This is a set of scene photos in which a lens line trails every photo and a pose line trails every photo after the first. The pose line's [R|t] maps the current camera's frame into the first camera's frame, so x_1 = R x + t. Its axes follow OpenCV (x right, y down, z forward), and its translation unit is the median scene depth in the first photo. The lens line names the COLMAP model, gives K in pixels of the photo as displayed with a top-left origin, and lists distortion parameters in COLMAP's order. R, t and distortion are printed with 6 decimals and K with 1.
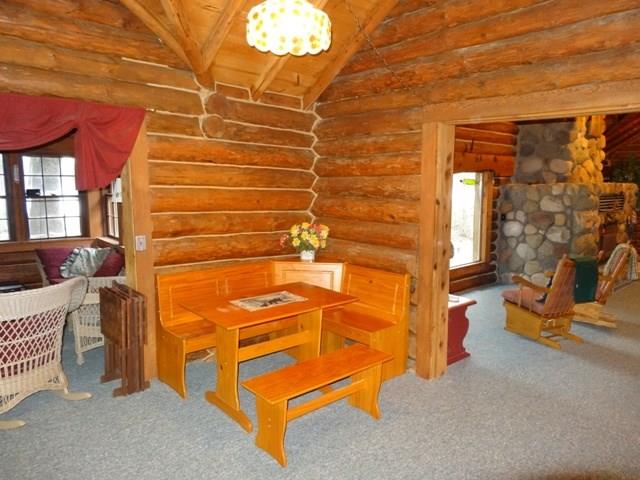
lens RADIAL K [[463.4, 0, 324.0], [0, 463.4, 240.2], [0, 0, 1]] dist [0.011551, 0.003379]
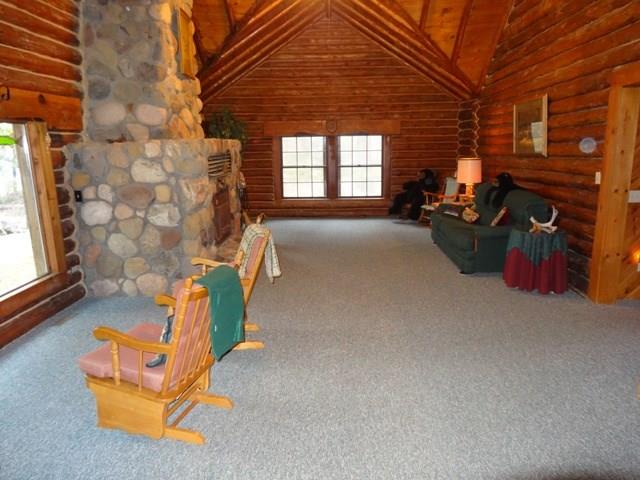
lens RADIAL K [[463.4, 0, 324.1], [0, 463.4, 240.0], [0, 0, 1]] dist [0.011551, 0.003379]
pose [[0.688101, -0.167879, 0.705927, 0.163203], [0.108728, 0.985739, 0.128440, -0.036438], [-0.717423, -0.011625, 0.696541, 0.326380]]
